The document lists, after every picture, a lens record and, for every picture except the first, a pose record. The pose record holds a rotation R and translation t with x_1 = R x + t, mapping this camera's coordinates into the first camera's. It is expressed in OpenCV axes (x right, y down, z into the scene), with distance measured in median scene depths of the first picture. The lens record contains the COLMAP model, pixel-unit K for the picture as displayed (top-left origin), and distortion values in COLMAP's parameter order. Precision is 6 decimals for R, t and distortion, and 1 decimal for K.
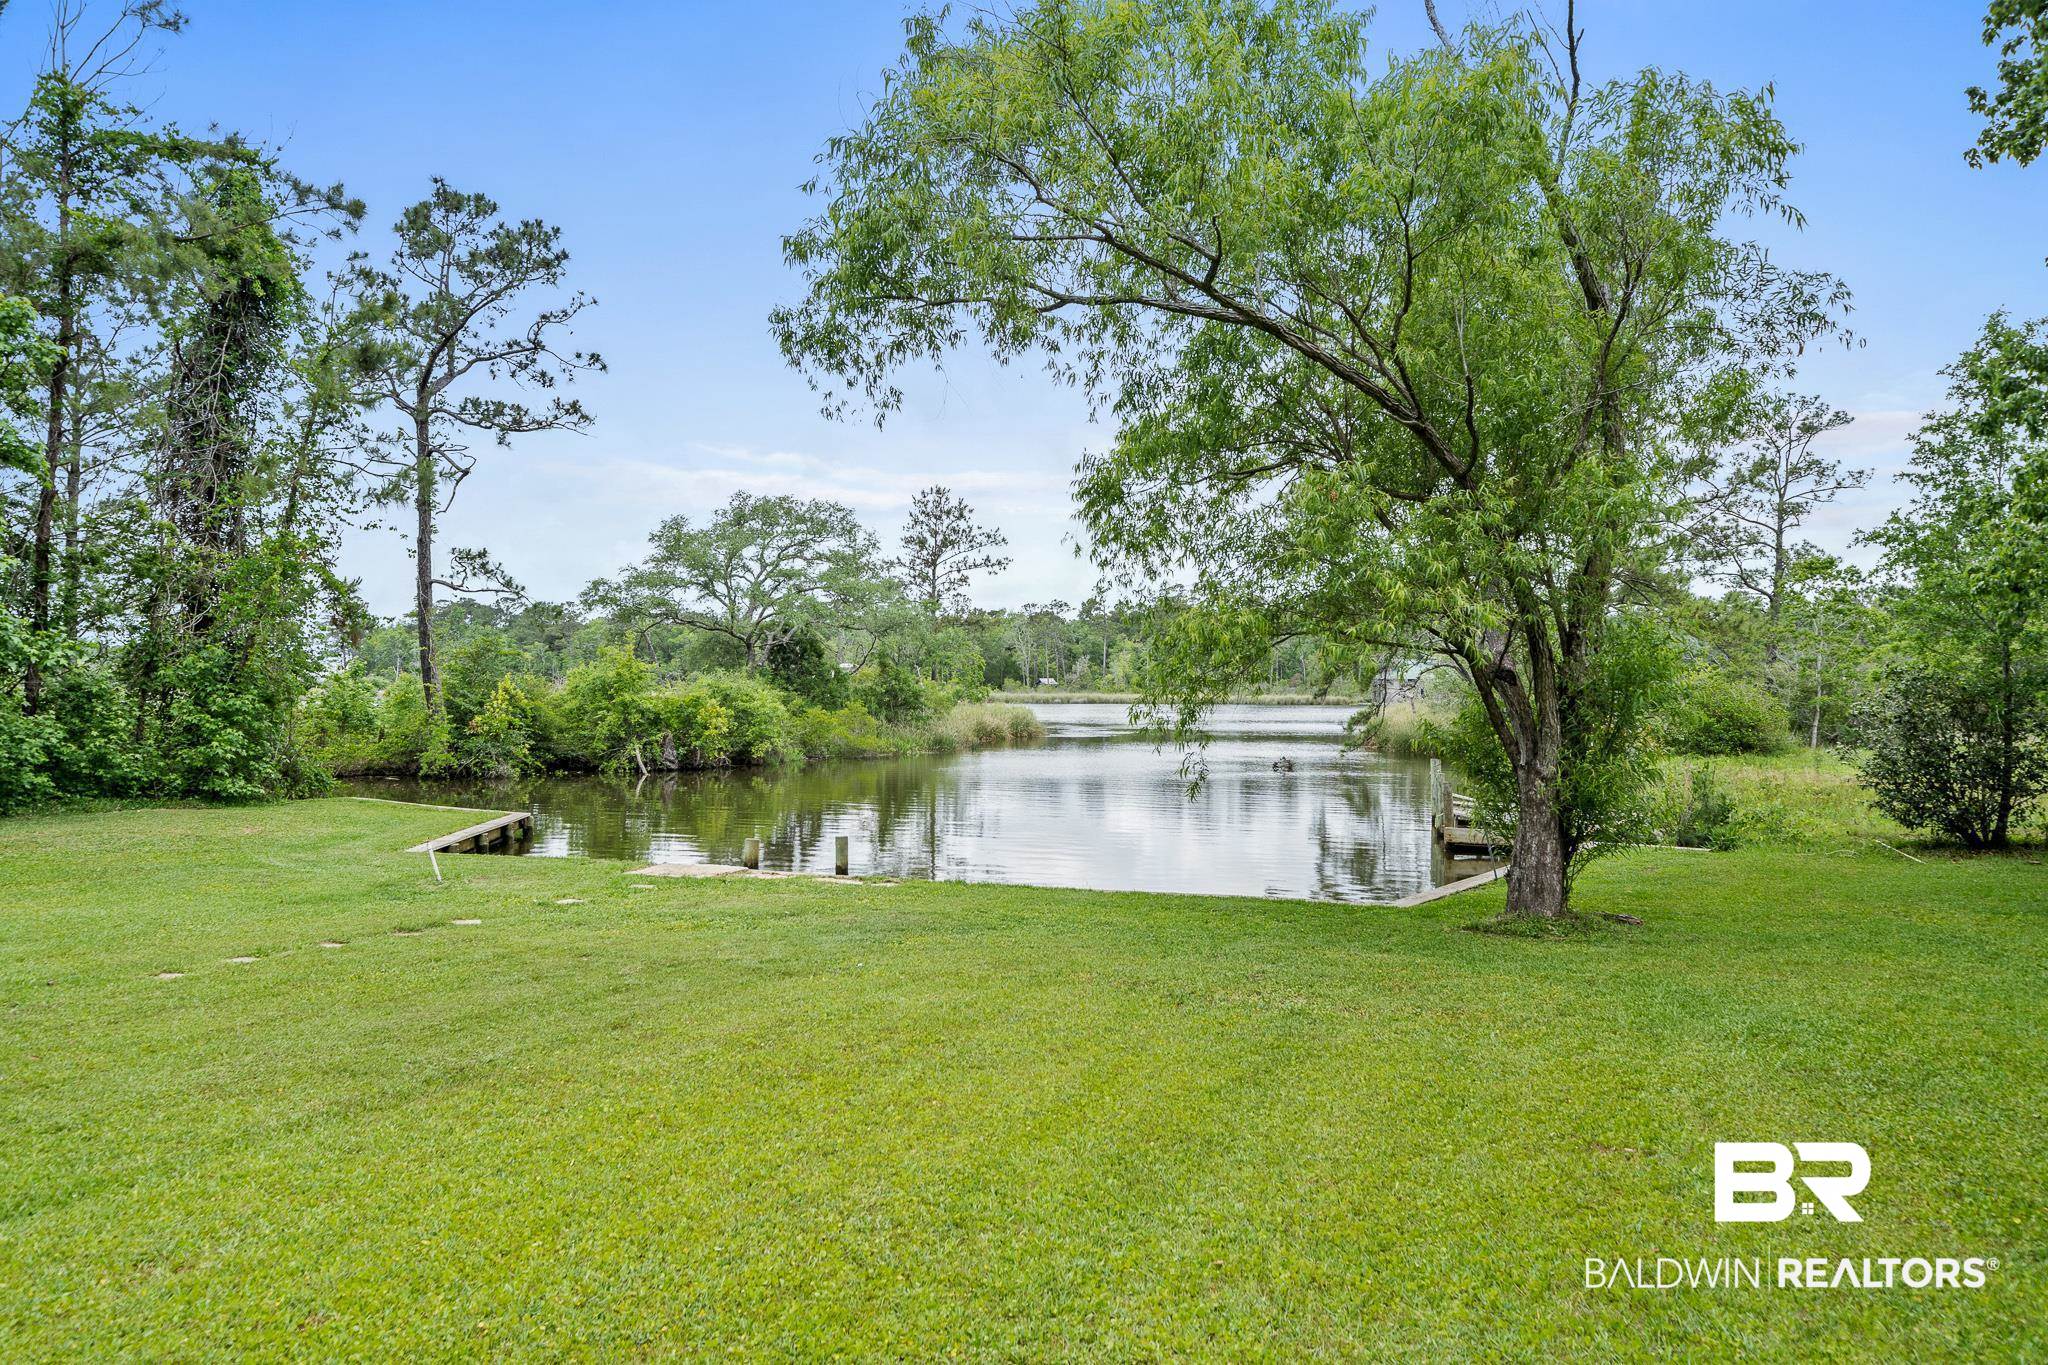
lens RADIAL K [[1456.3, 0, 1021.4], [0, 1456.3, 691.3], [0, 0, 1]] dist [0.042123, 0.003647]
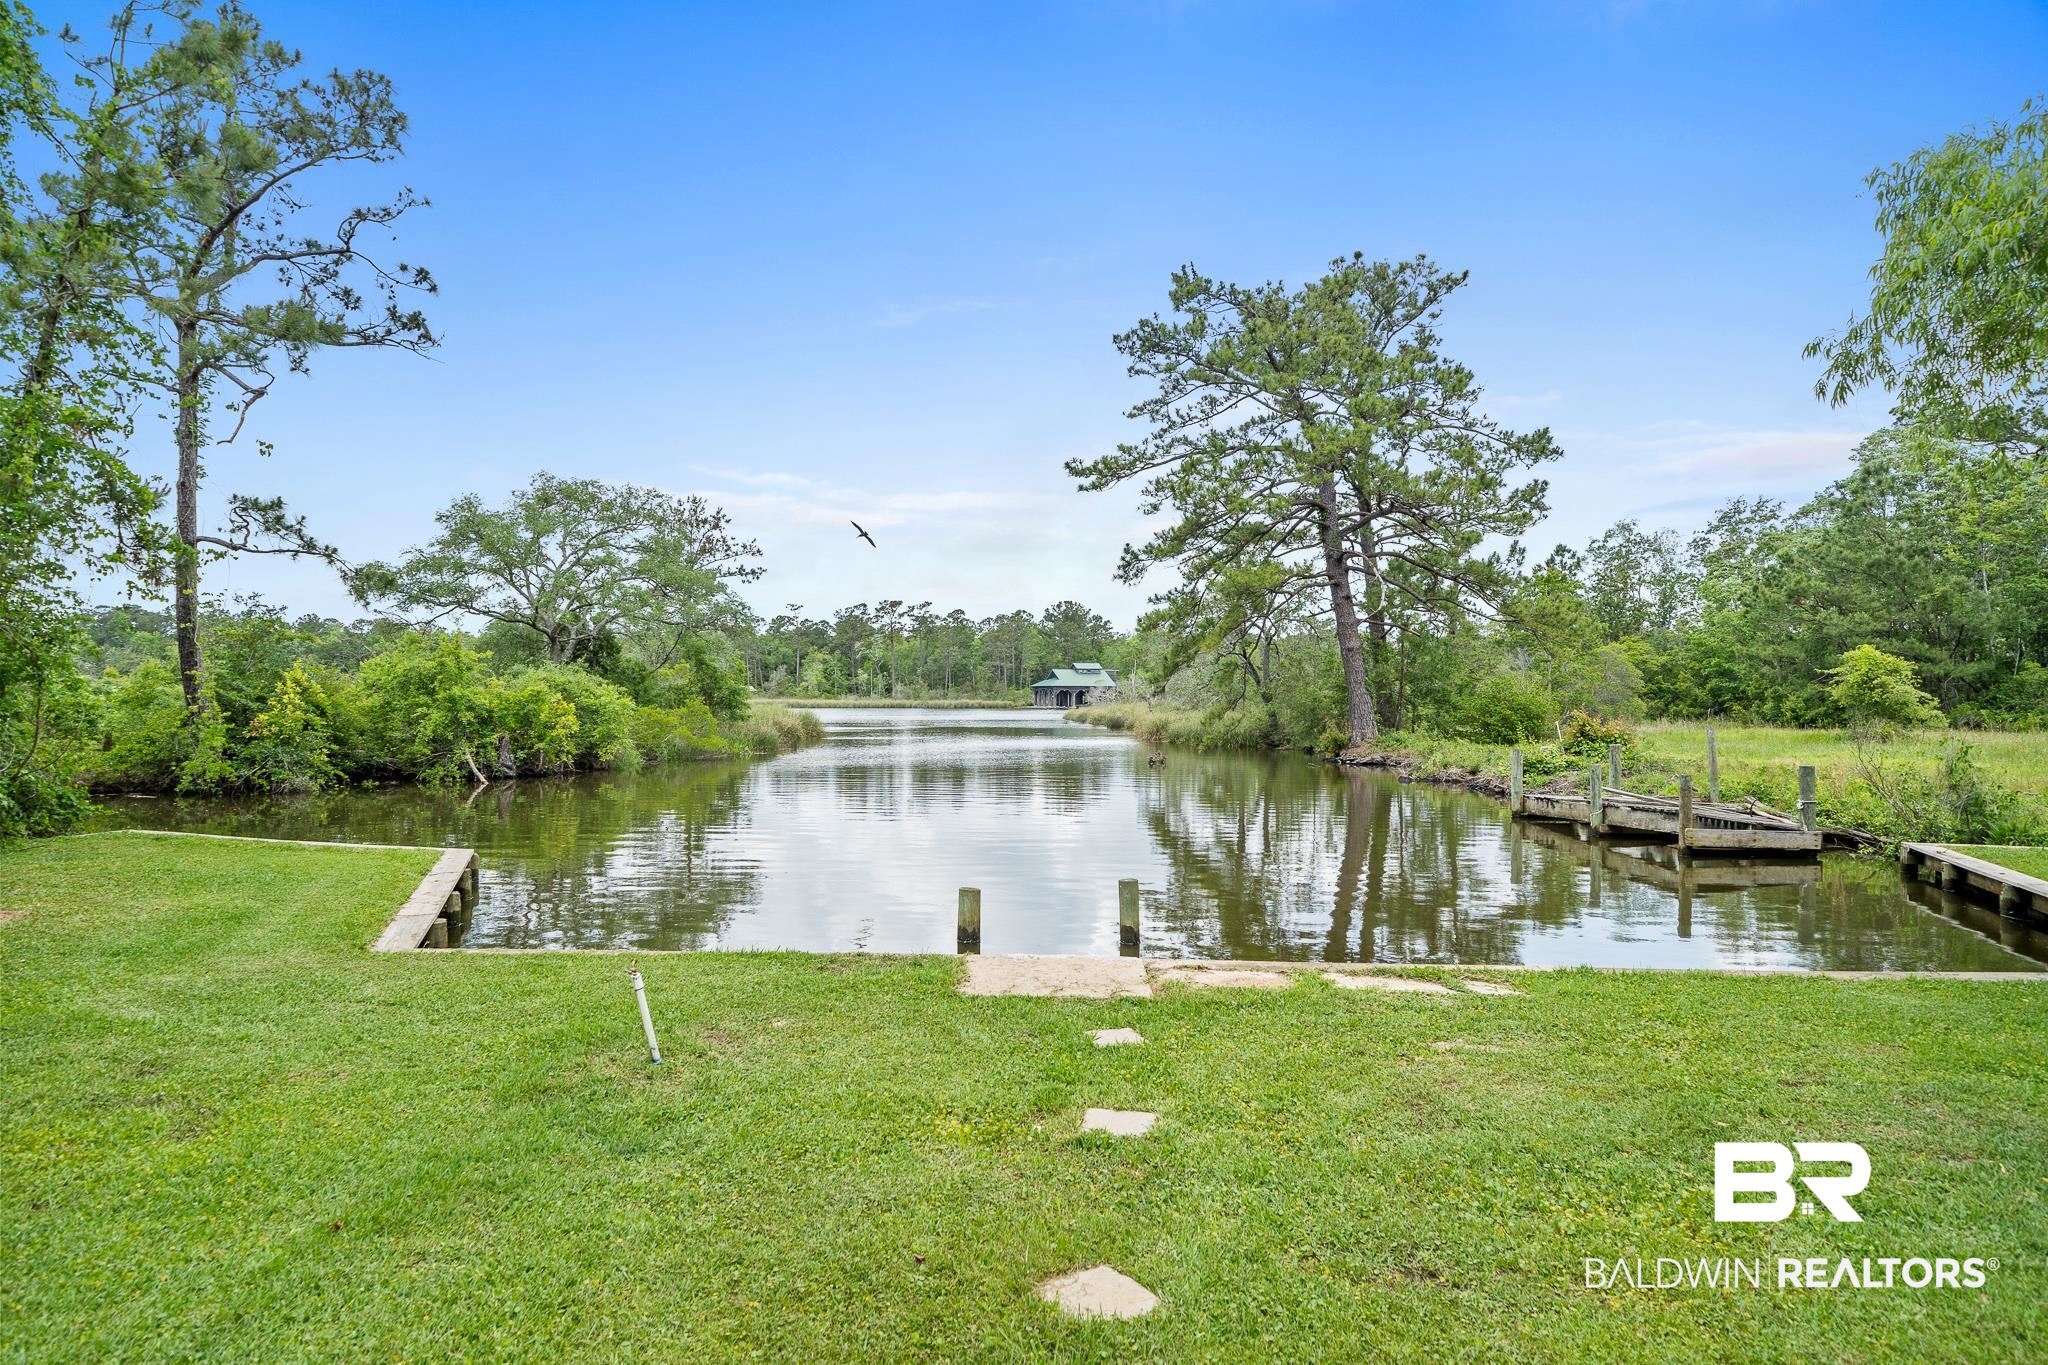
lens RADIAL K [[1237.5, 0, 1011.7], [0, 1237.5, 684.0], [0, 0, 1]] dist [0.059418, -0.005477]
pose [[0.969008, 0.000980, 0.247028, -0.141196], [0.002070, 0.999925, -0.012088, 0.009415], [-0.247022, 0.012224, 0.968933, 0.231998]]
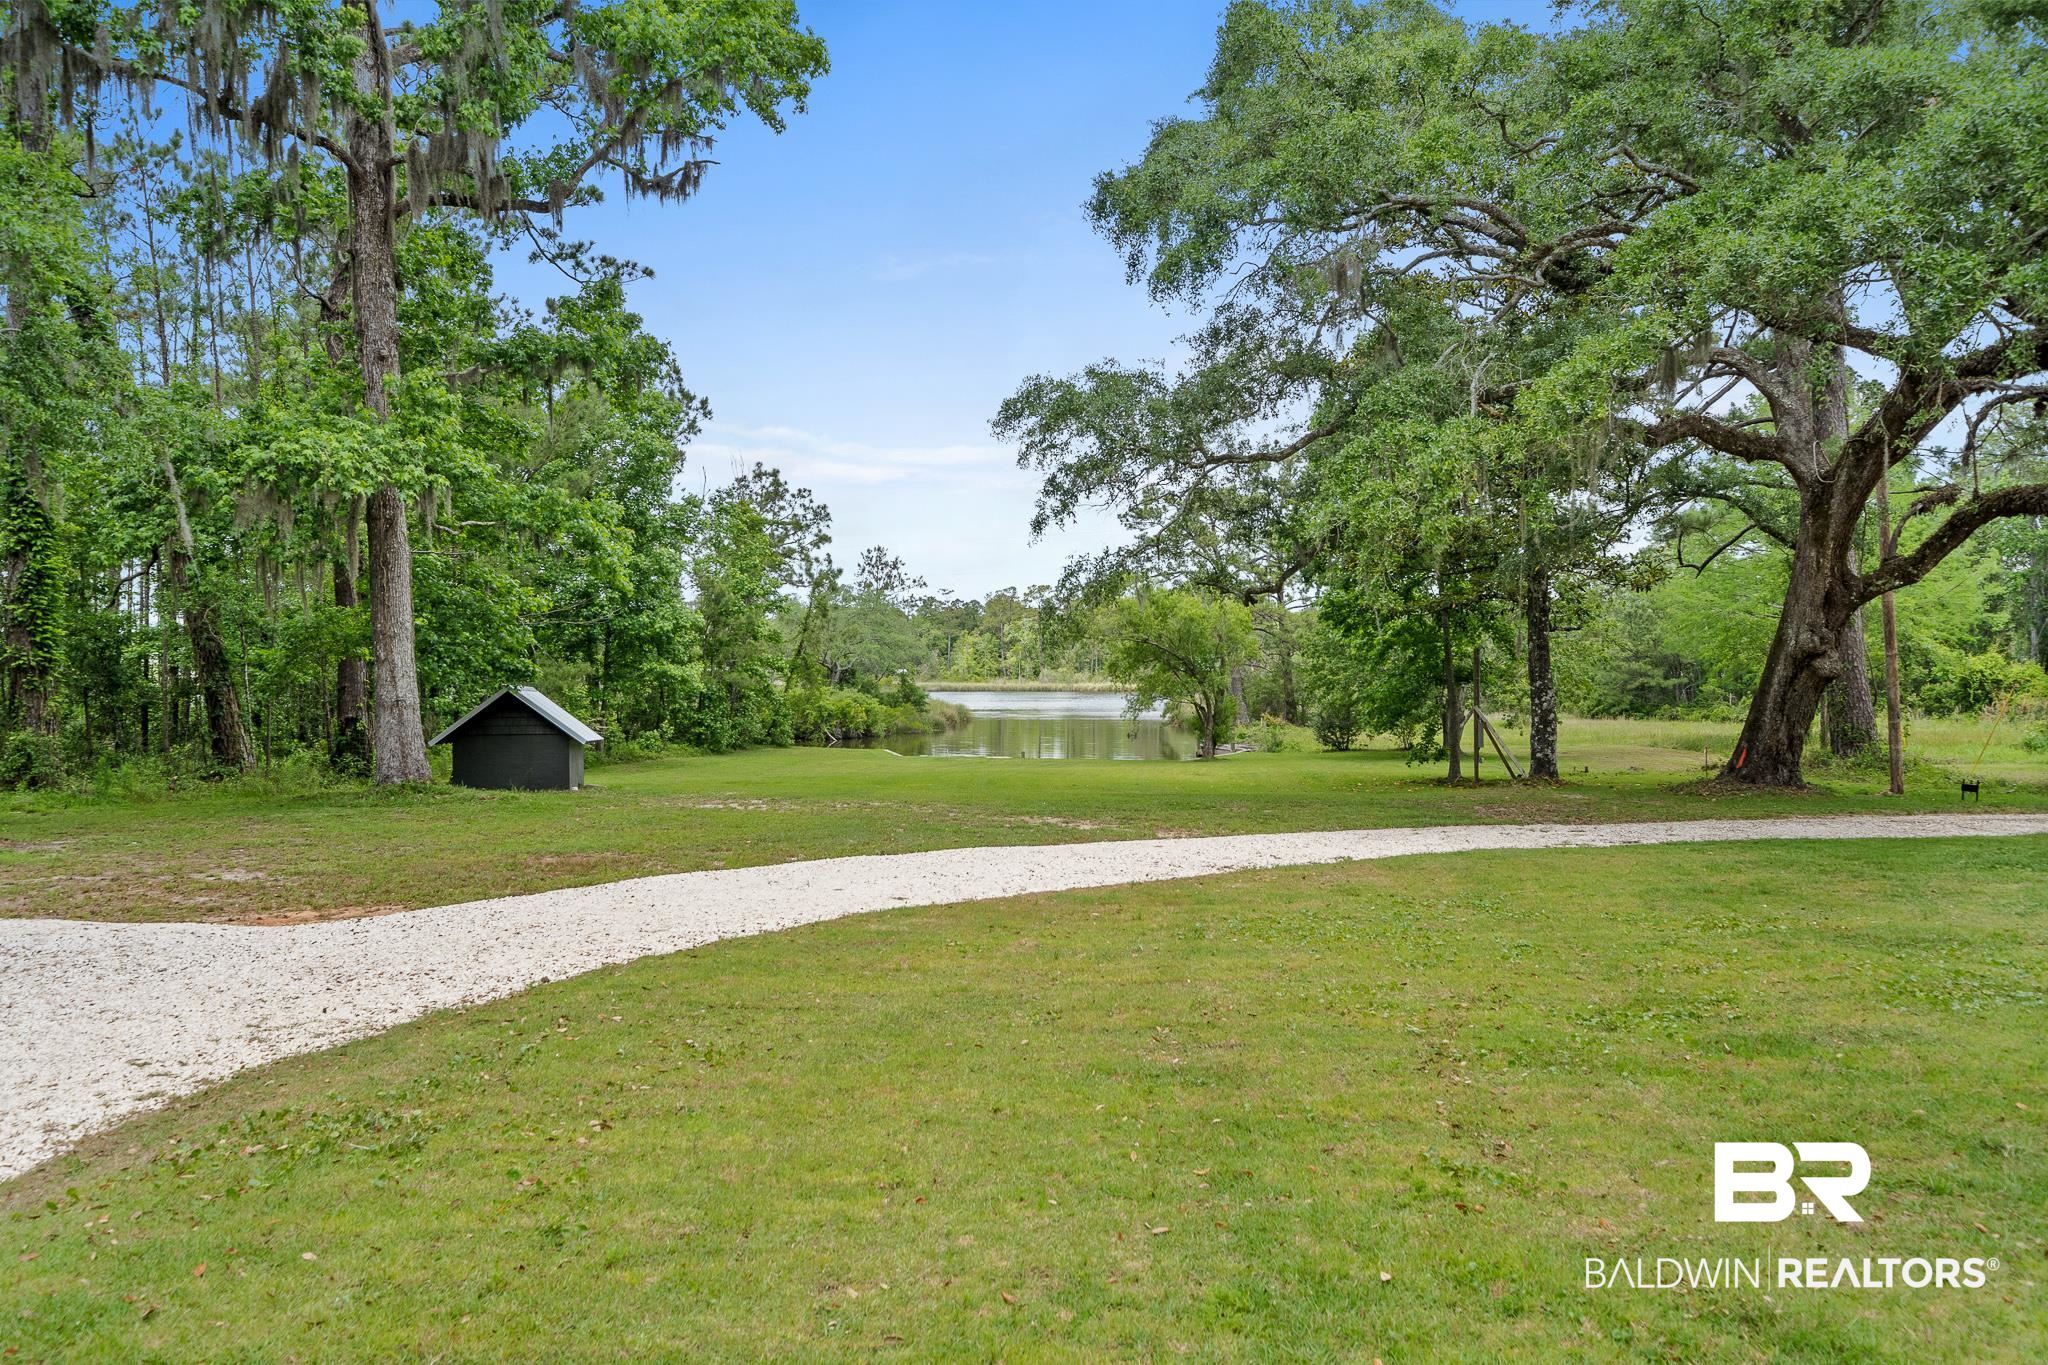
lens RADIAL K [[1456.3, 0, 1029.7], [0, 1456.3, 679.4], [0, 0, 1]] dist [0.042123, 0.003647]
pose [[0.990787, -0.004615, 0.135353, -0.261942], [0.004080, 0.999983, 0.004233, -0.038182], [-0.135370, -0.003642, 0.990788, -1.097845]]
